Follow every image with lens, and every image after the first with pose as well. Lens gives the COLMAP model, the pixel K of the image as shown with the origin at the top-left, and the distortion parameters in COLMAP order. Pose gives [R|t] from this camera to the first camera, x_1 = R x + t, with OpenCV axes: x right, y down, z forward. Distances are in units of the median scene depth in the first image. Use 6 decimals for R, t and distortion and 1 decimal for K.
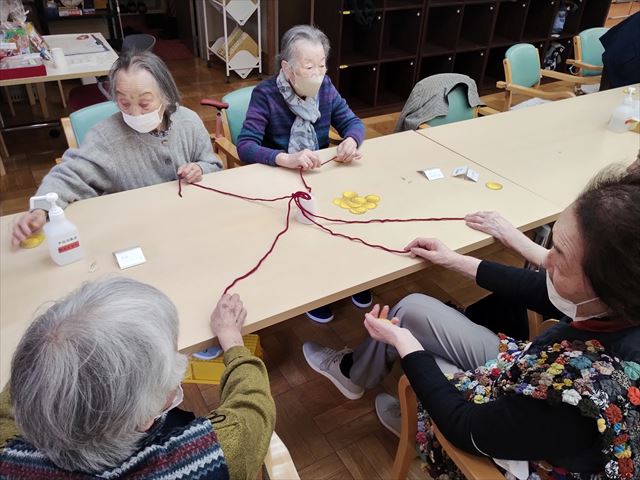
lens RADIAL K [[514.4, 0, 320.0], [0, 514.4, 240.0], [0, 0, 1]] dist [-0.000190, -0.007483]
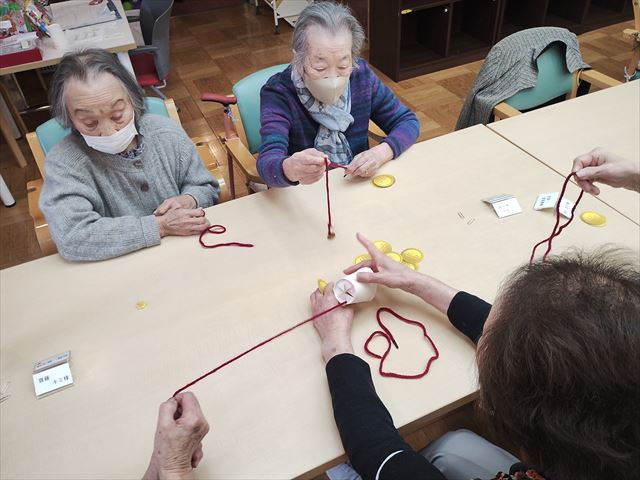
lens RADIAL K [[514.4, 0, 320.0], [0, 514.4, 240.0], [0, 0, 1]] dist [-0.000190, -0.007483]
pose [[0.987954, 0.004648, -0.154676, 0.055920], [0.015638, 0.991433, 0.129675, -0.125582], [0.153954, -0.130531, 0.979418, 0.194266]]
